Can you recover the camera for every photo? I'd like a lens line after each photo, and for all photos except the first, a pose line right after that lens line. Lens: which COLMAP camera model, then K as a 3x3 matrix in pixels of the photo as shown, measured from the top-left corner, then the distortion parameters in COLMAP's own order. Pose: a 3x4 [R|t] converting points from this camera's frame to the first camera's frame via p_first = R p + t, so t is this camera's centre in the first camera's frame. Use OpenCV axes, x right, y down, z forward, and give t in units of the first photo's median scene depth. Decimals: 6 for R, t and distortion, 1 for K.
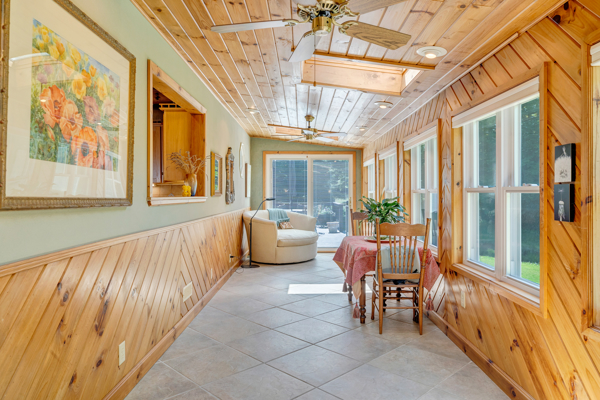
lens RADIAL K [[408.1, 0, 300.0], [0, 408.1, 200.0], [0, 0, 1]] dist [0.005204, 0.001409]
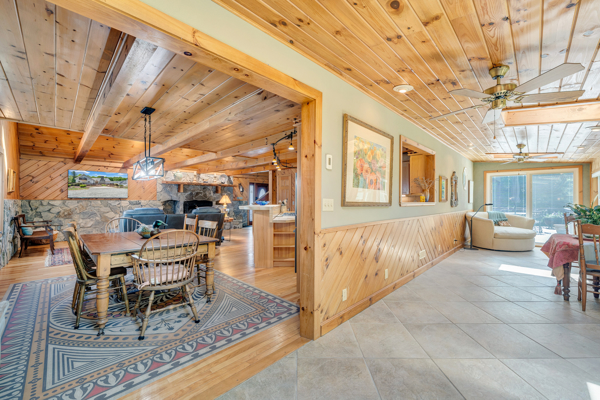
lens RADIAL K [[241.6, 0, 300.0], [0, 241.6, 200.0], [0, 0, 1]] dist [0.000037, 0.000014]
pose [[0.721216, 0.001103, -0.692710, 0.065592], [-0.012752, 0.999850, -0.011685, 0.001294], [0.692593, 0.017261, 0.721122, -0.133263]]
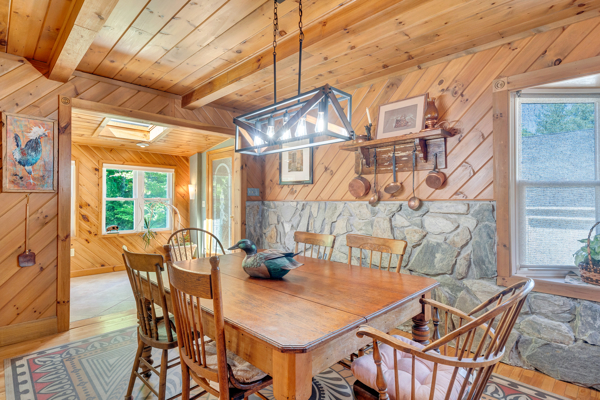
lens RADIAL K [[312.3, 0, 300.0], [0, 312.3, 200.0], [0, 0, 1]] dist [-0.001569, -0.000372]
pose [[-0.710836, 0.005973, 0.703332, -1.037772], [0.004982, 0.999982, -0.003457, 0.003423], [-0.703340, 0.001046, -0.710853, 0.332573]]
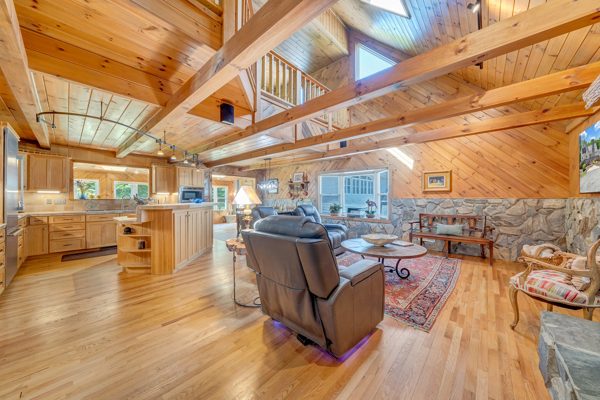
lens RADIAL K [[208.7, 0, 300.0], [0, 208.7, 200.0], [0, 0, 1]] dist [-0.000745, -0.000084]
pose [[-0.754478, -0.003320, 0.656317, -1.842683], [0.009121, 0.999838, 0.015543, -0.010198], [-0.656262, 0.017713, -0.754325, 0.992842]]
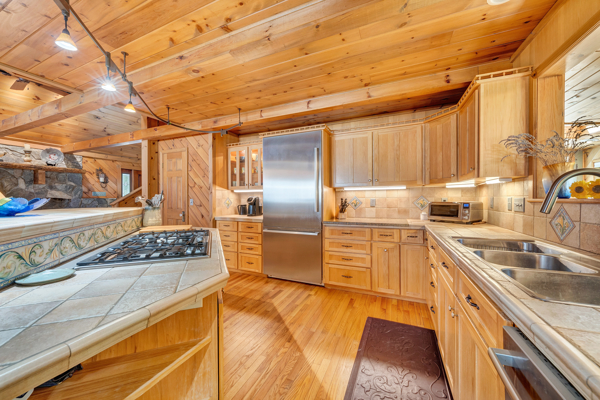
lens RADIAL K [[220.6, 0, 300.0], [0, 220.6, 200.0], [0, 0, 1]] dist [-0.001911, -0.000186]
pose [[0.918008, 0.004350, -0.396539, -0.457027], [-0.005604, 0.999982, -0.002003, -0.005791], [0.396523, 0.004061, 0.918016, 0.483203]]
